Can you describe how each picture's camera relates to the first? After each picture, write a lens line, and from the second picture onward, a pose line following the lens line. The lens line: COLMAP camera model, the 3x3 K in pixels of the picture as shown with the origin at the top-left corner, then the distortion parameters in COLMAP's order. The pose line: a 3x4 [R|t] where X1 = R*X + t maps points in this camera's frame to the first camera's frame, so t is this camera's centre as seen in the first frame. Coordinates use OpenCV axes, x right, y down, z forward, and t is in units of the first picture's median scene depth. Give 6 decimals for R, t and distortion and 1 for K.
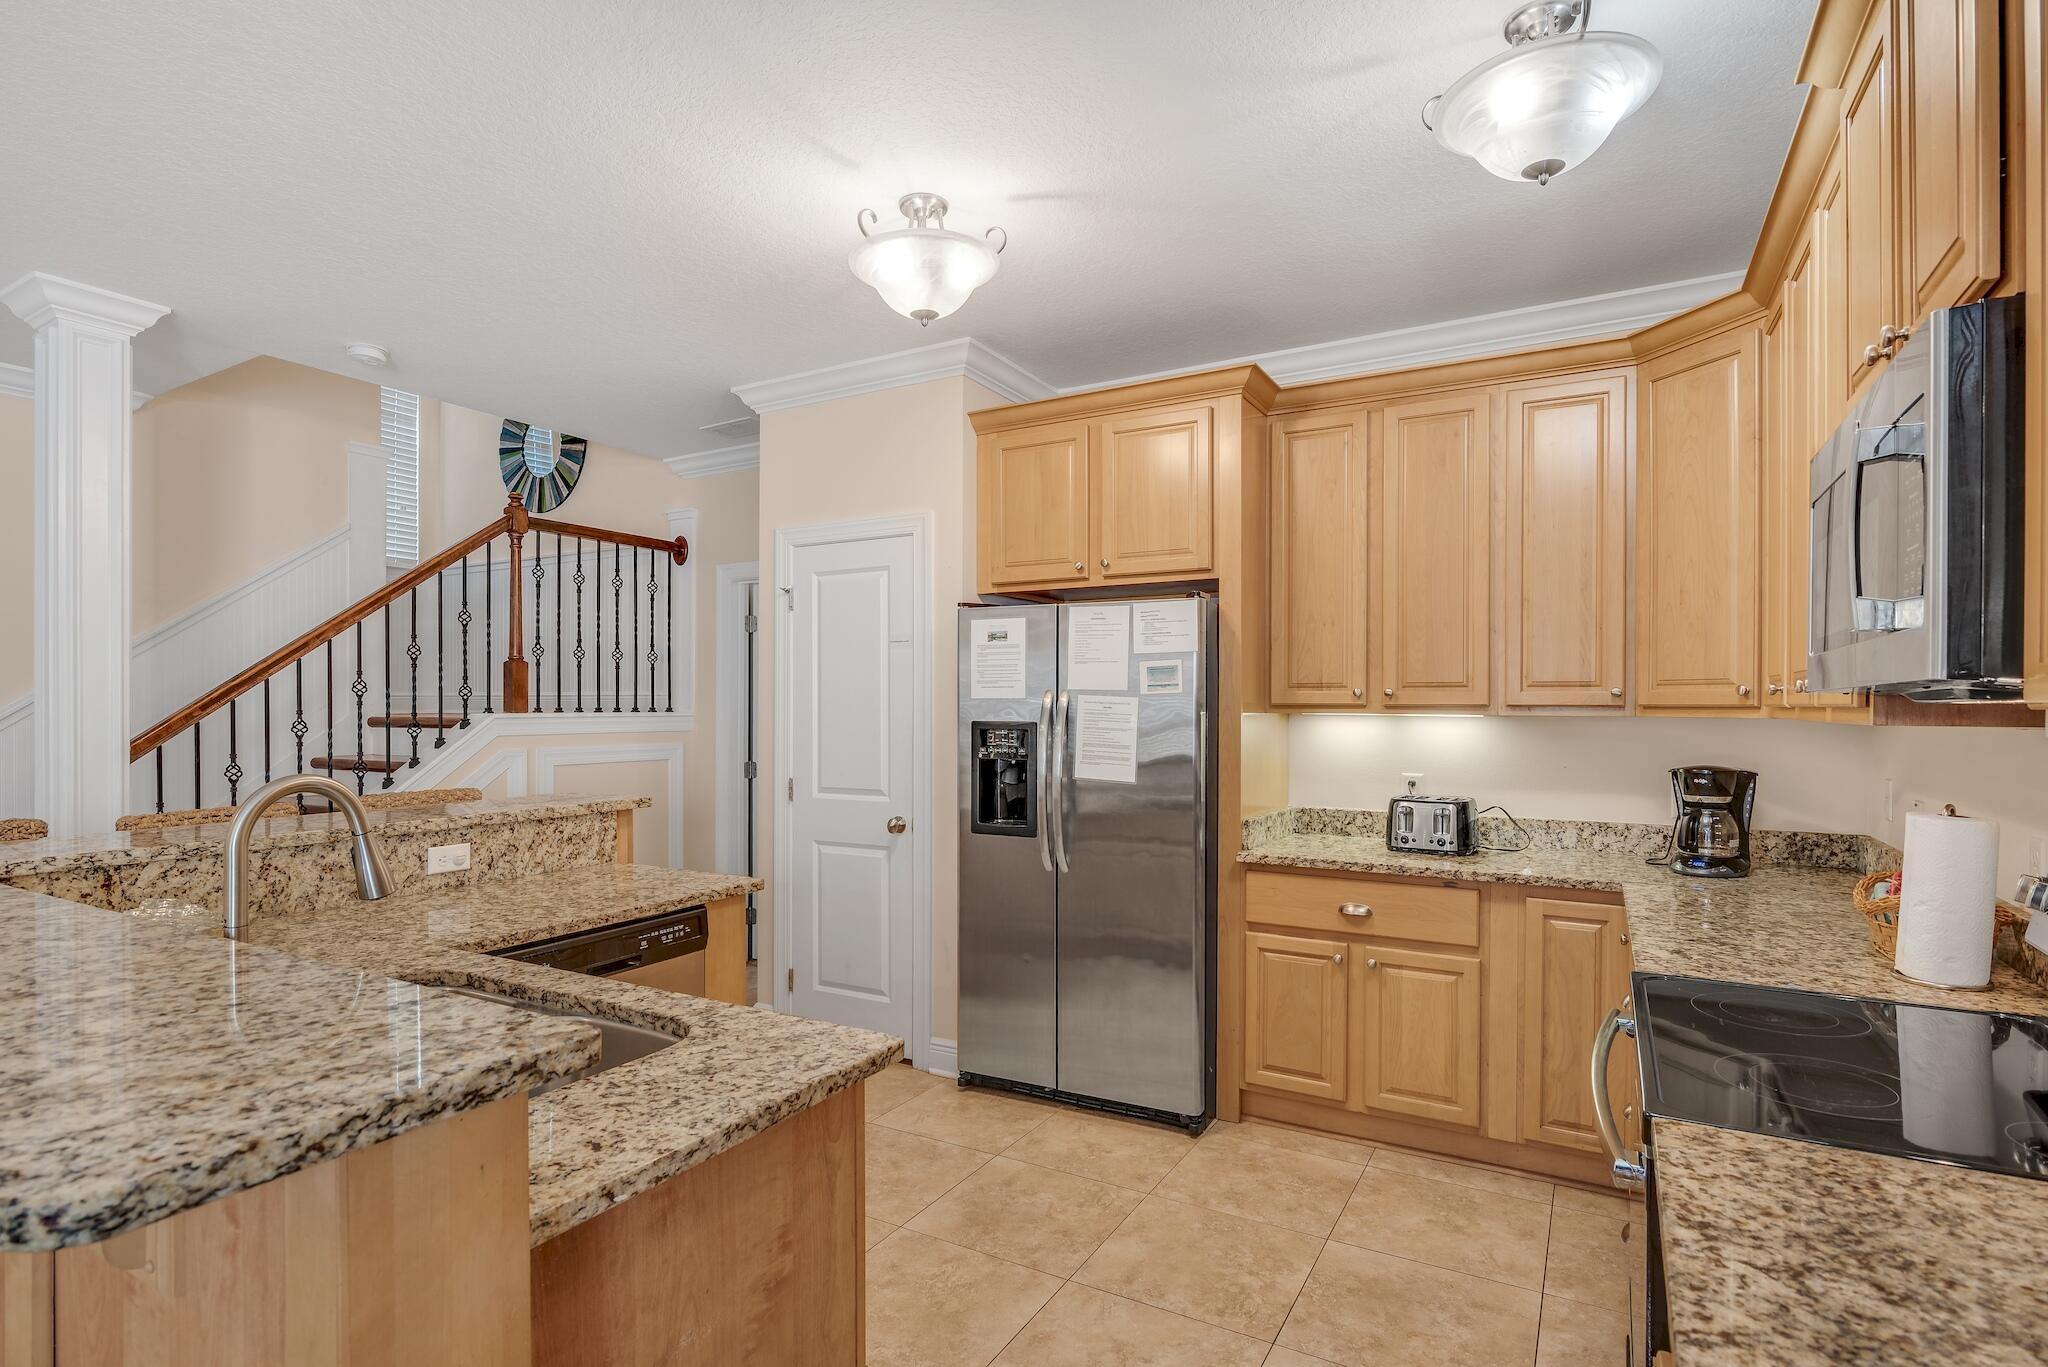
lens RADIAL K [[1043.2, 0, 1011.4], [0, 1043.2, 690.2], [0, 0, 1]] dist [-0.000772, -0.000086]
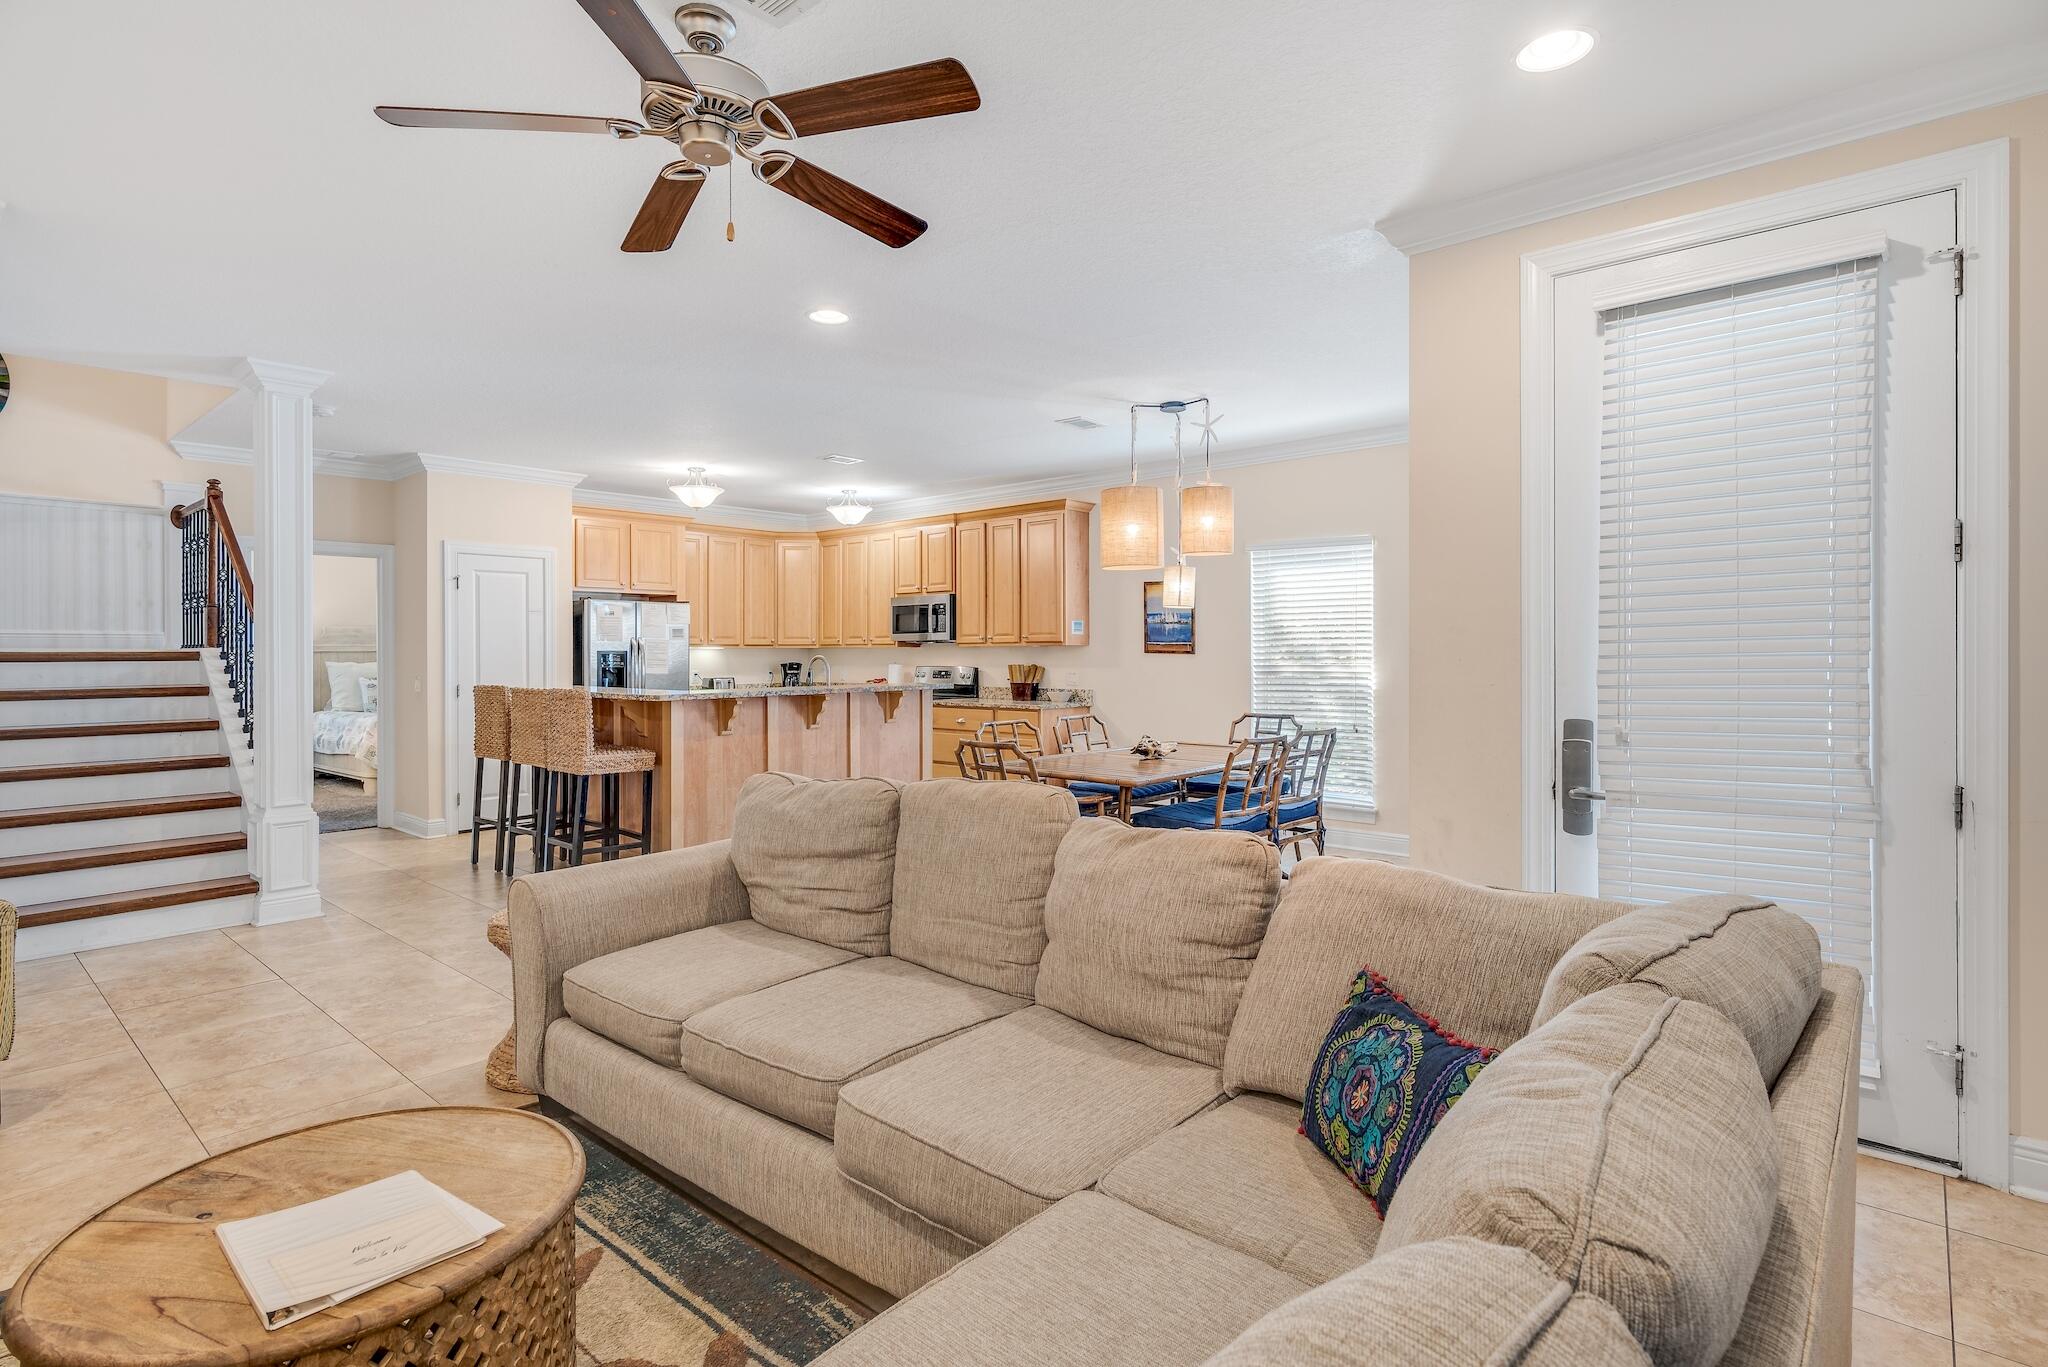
lens RADIAL K [[1024.0, 0, 1021.4], [0, 1024.0, 650.2], [0, 0, 1]] dist [-0.001289, -0.000253]
pose [[0.206162, -0.002258, 0.978515, -2.165667], [-0.010267, 0.999937, 0.004471, 0.009624], [-0.978464, -0.010968, 0.206126, -0.372839]]
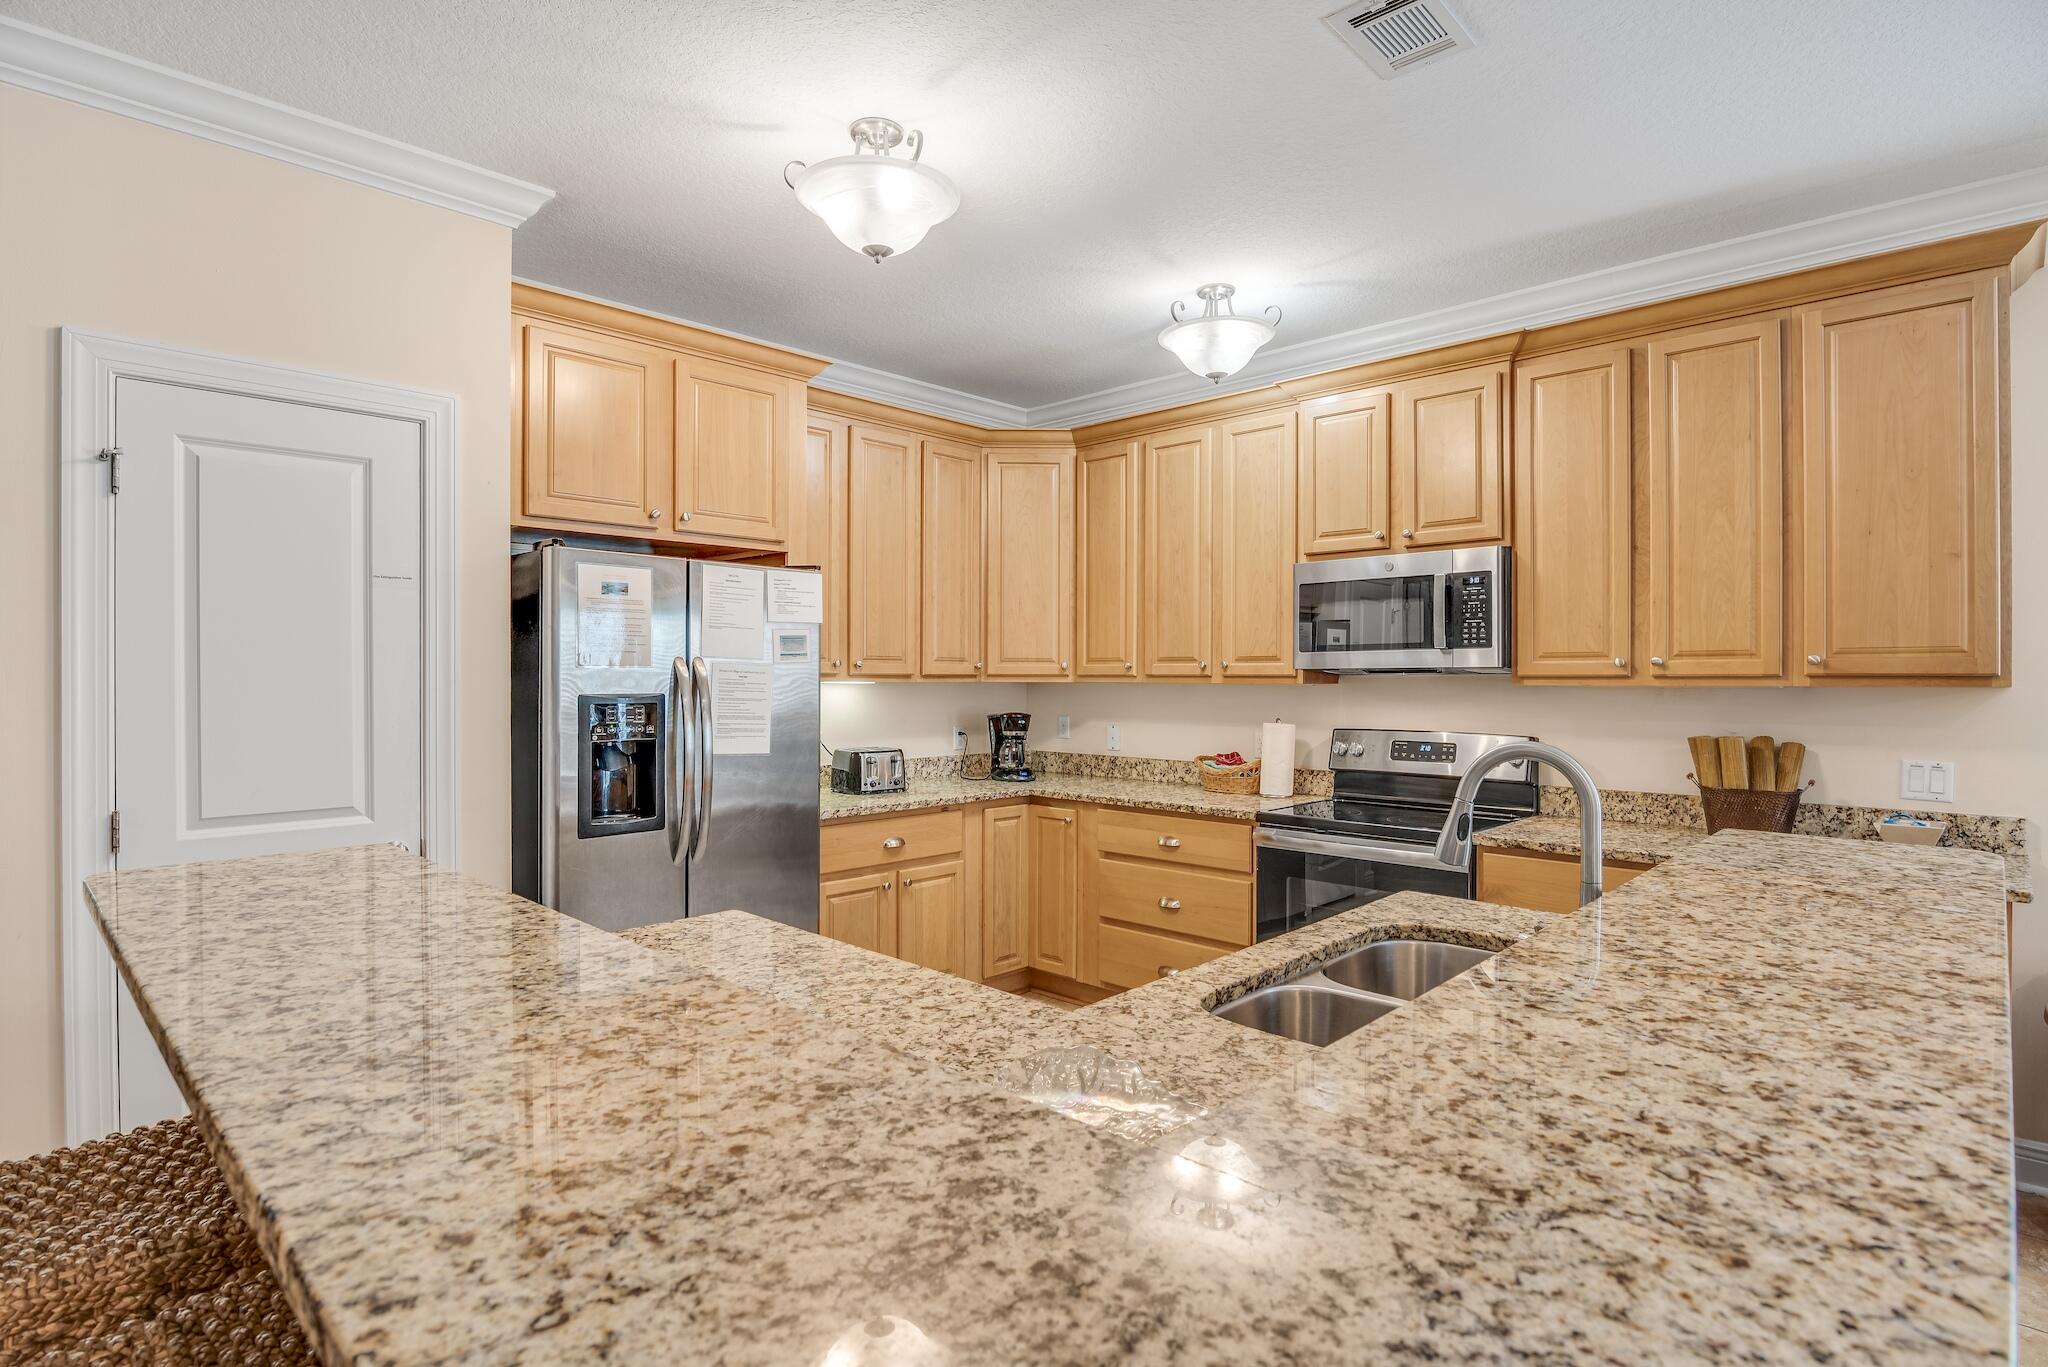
lens RADIAL K [[1053.2, 0, 1027.5], [0, 1053.2, 672.2], [0, 0, 1]] dist [0.000828, -0.000156]
pose [[0.240632, 0.001973, 0.970614, -0.776664], [-0.015182, 0.999883, 0.001731, 0.007156], [-0.970498, -0.015152, 0.240634, 0.528047]]
